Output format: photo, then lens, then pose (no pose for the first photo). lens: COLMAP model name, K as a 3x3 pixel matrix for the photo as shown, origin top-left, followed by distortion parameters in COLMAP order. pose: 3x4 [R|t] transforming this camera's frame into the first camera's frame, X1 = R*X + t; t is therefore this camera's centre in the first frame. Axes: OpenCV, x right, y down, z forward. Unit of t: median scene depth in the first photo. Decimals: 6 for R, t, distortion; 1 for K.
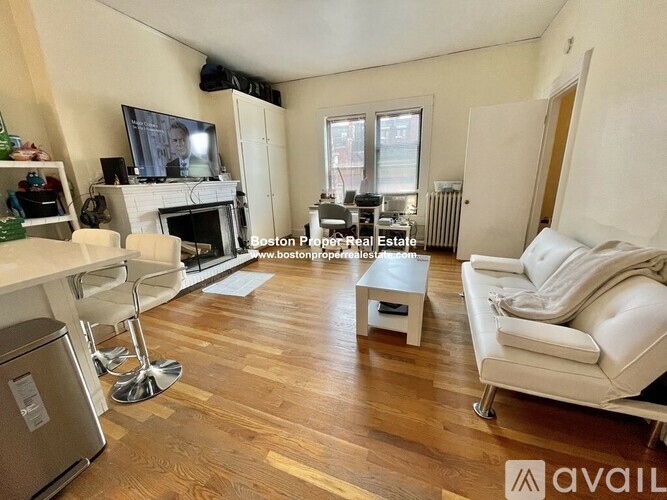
lens RADIAL K [[269.2, 0, 330.3], [0, 269.2, 252.9], [0, 0, 1]] dist [-0.008528, -0.000480]
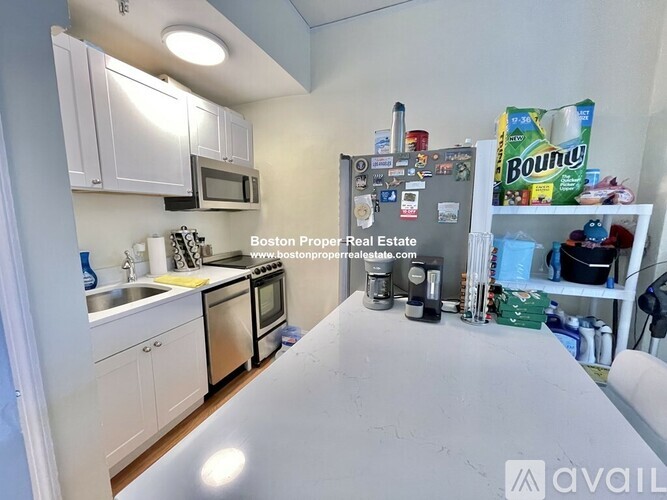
lens RADIAL K [[269.2, 0, 330.6], [0, 269.2, 253.7], [0, 0, 1]] dist [-0.008528, -0.000480]
pose [[-0.011712, 0.179193, -0.983744, -0.332412], [-0.276735, 0.944804, 0.175395, -0.120254], [0.960875, 0.274291, 0.038523, 0.270278]]
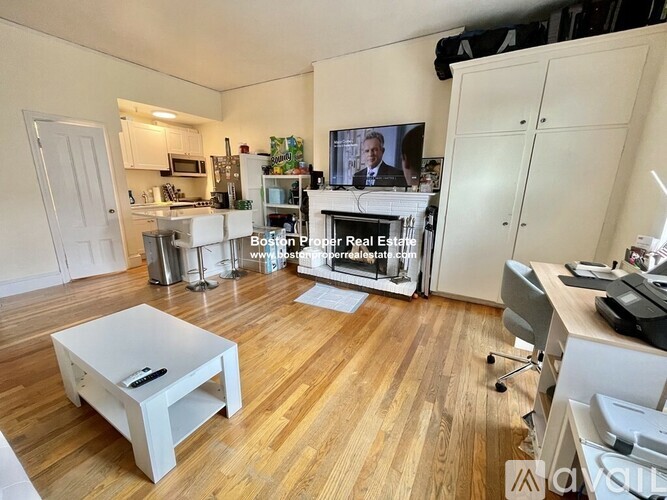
lens RADIAL K [[269.2, 0, 333.8], [0, 269.2, 253.9], [0, 0, 1]] dist [-0.008528, -0.000480]
pose [[-0.134359, 0.275605, -0.951835, 0.624678], [-0.281048, 0.910503, 0.303309, -0.377412], [0.950242, 0.308264, -0.044876, 1.177837]]
